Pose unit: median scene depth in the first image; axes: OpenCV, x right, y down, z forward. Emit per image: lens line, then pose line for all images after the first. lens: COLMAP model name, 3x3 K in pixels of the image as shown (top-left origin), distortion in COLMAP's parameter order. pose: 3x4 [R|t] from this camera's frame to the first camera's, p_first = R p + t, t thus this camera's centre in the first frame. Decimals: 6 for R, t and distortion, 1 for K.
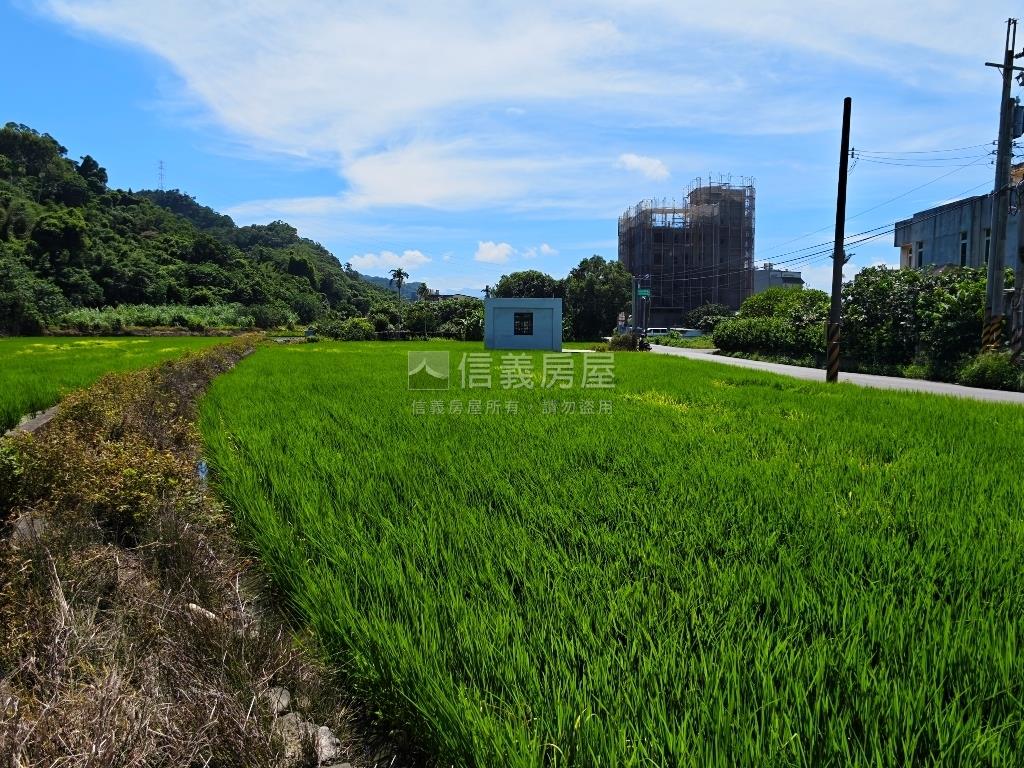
lens RADIAL K [[757.4, 0, 506.5], [0, 757.4, 377.8], [0, 0, 1]] dist [-0.009854, 0.039521]
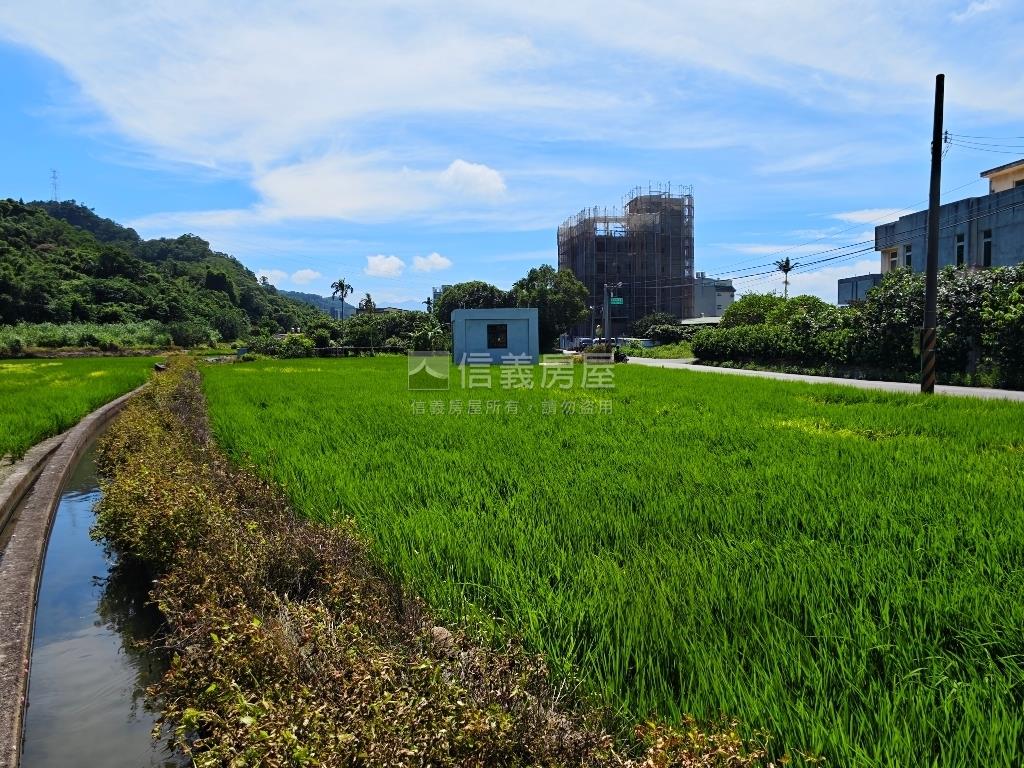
lens RADIAL K [[757.4, 0, 513.8], [0, 757.4, 378.5], [0, 0, 1]] dist [-0.009854, 0.039521]
pose [[0.993106, -0.025855, 0.114337, -0.022802], [0.027583, 0.999528, -0.013558, -0.002306], [-0.113932, 0.016619, 0.993349, 0.026185]]
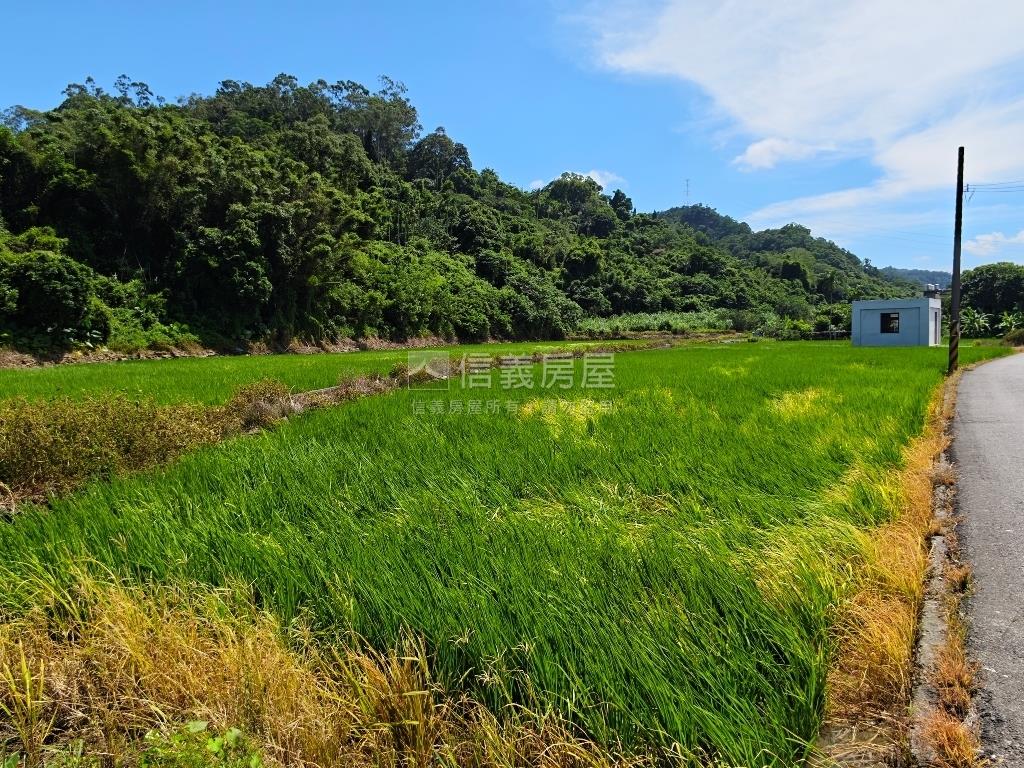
lens RADIAL K [[764.3, 0, 512.1], [0, 764.3, 386.9], [0, 0, 1]] dist [0.013441, 0.008928]
pose [[0.788222, 0.023887, -0.614928, 0.095306], [-0.018677, 0.999715, 0.014894, 0.005505], [0.615108, -0.000255, 0.788443, -0.078049]]
